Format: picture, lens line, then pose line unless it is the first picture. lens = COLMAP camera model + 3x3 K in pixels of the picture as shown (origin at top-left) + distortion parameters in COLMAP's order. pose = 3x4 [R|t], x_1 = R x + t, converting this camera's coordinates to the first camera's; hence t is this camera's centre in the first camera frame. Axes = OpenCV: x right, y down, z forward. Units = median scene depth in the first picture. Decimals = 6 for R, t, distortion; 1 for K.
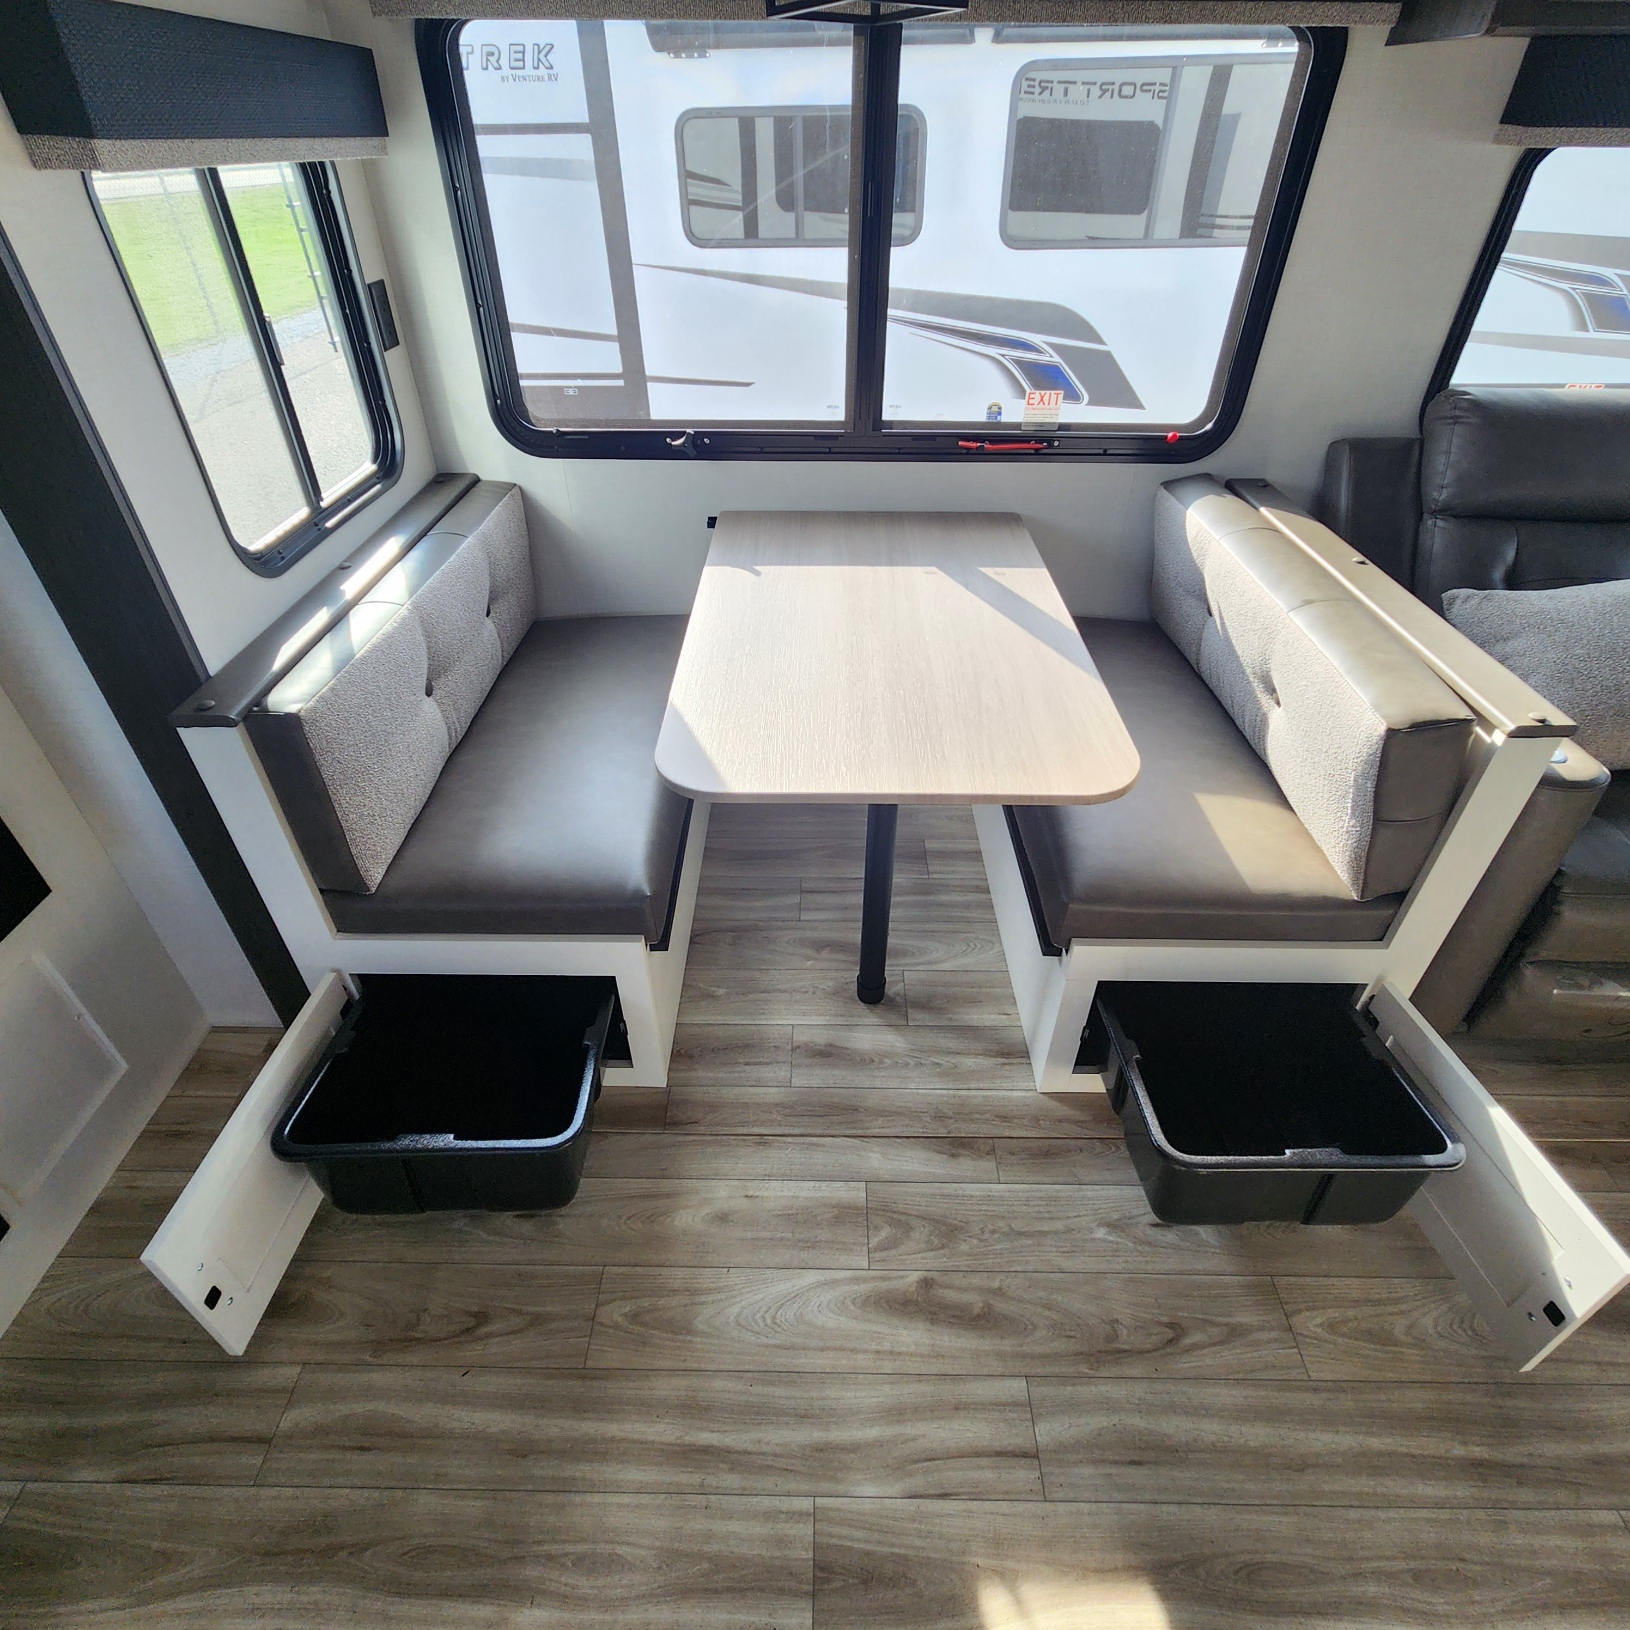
lens RADIAL K [[895.8, 0, 811.7], [0, 895.8, 798.6], [0, 0, 1]] dist [0.002315, -0.000091]
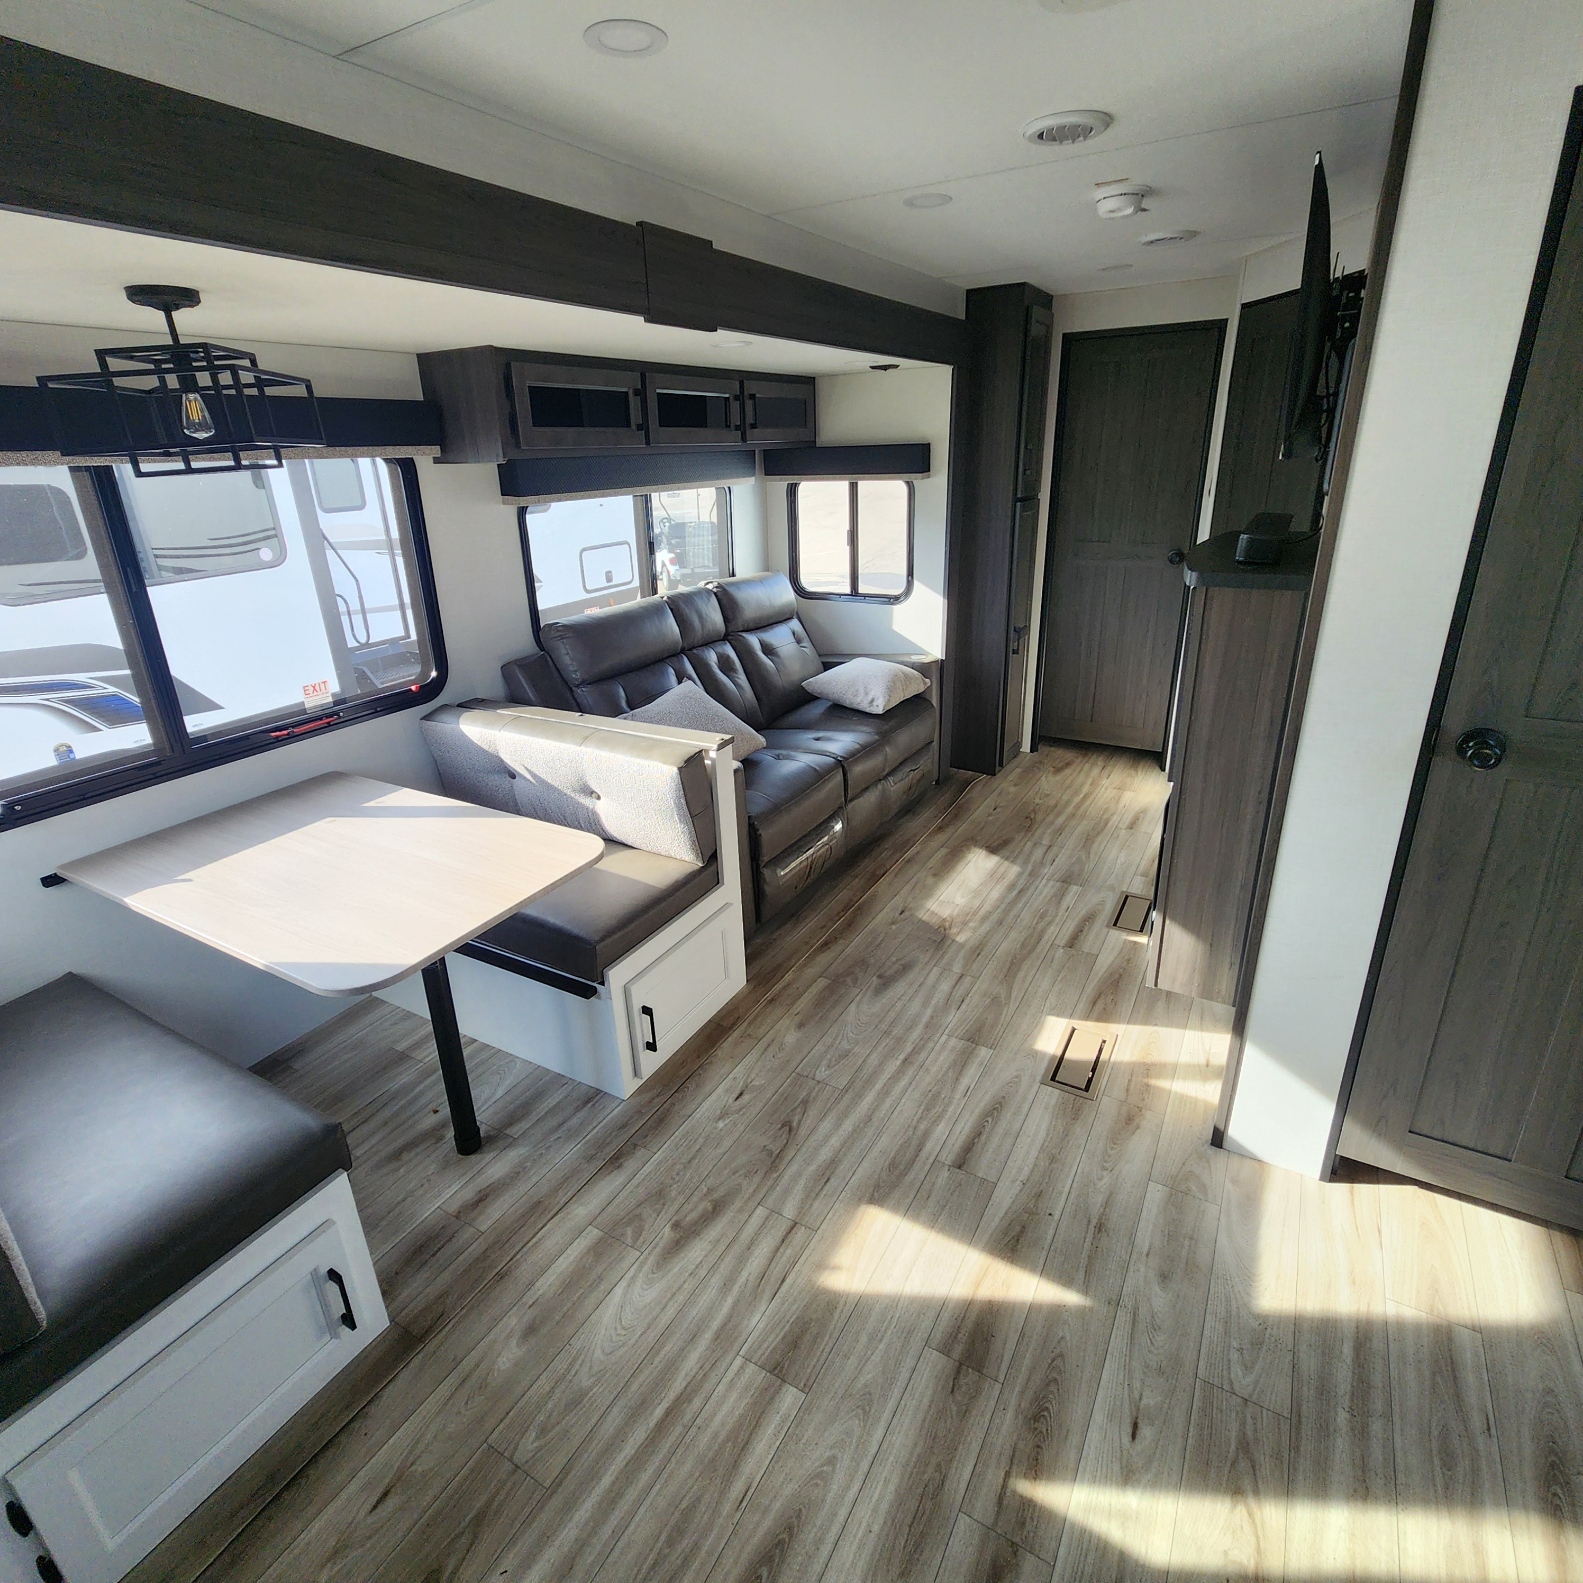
lens RADIAL K [[863.0, 0, 786.1], [0, 863.0, 774.6], [0, 0, 1]] dist [0.001508, -0.000147]
pose [[0.494816, -0.325536, 0.805719, -0.620836], [0.550275, 0.834983, -0.000581, 0.052422], [-0.672573, 0.443655, 0.592298, -0.208340]]
